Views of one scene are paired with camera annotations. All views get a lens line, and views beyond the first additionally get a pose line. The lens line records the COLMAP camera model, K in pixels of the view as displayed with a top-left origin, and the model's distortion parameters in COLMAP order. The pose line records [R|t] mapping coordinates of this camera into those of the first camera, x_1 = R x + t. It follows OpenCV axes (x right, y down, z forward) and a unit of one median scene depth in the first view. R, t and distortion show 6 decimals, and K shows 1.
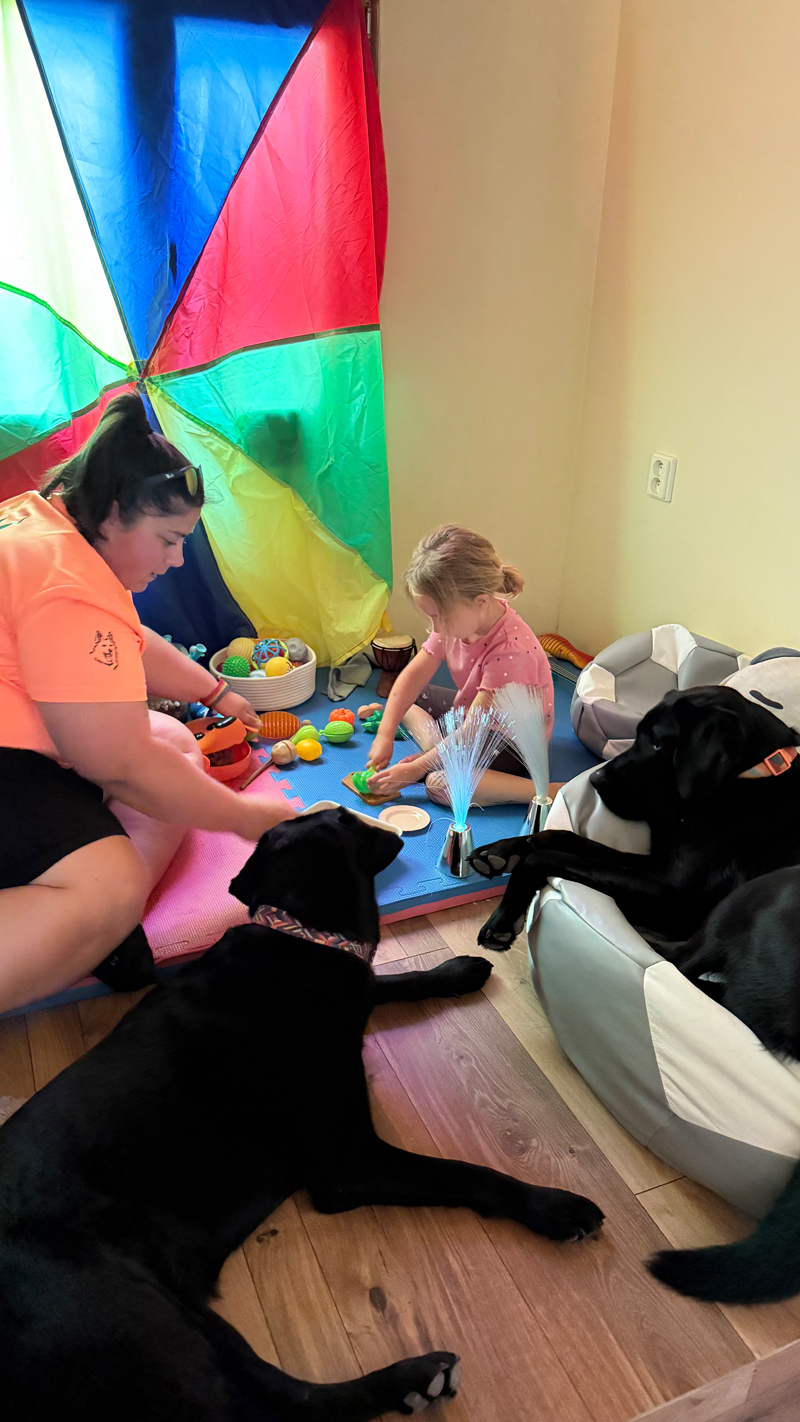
lens RADIAL K [[996.4, 0, 400.0], [0, 996.4, 711.0], [0, 0, 1]] dist [-0.000048, -0.005643]
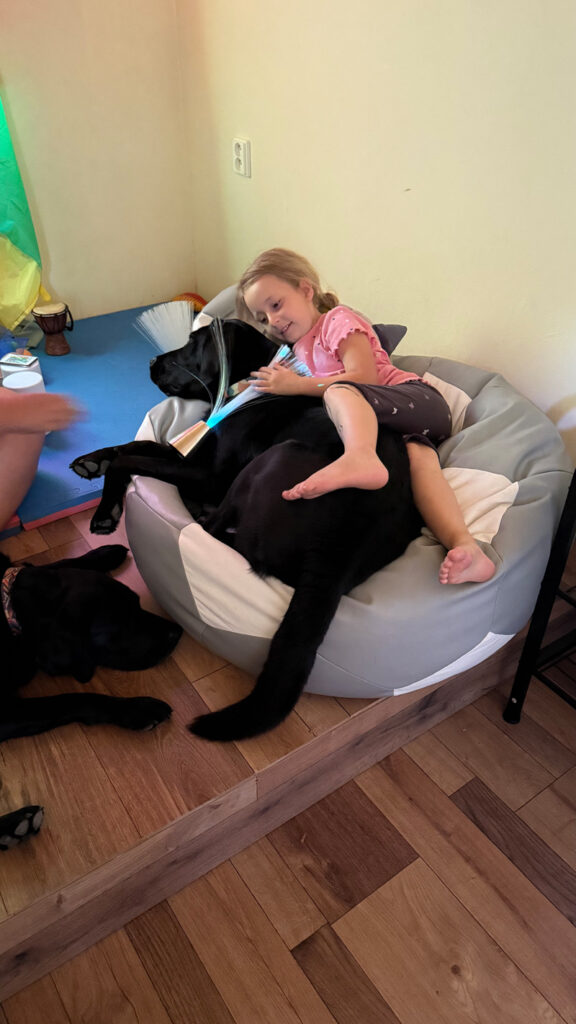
lens RADIAL K [[719.5, 0, 288.0], [0, 719.5, 512.0], [0, 0, 1]] dist [0.112856, -0.304886]
pose [[0.978160, -0.132978, 0.159752, 0.250448], [0.098845, 0.973699, 0.205282, 0.050392], [-0.182848, -0.185008, 0.965577, 0.017231]]
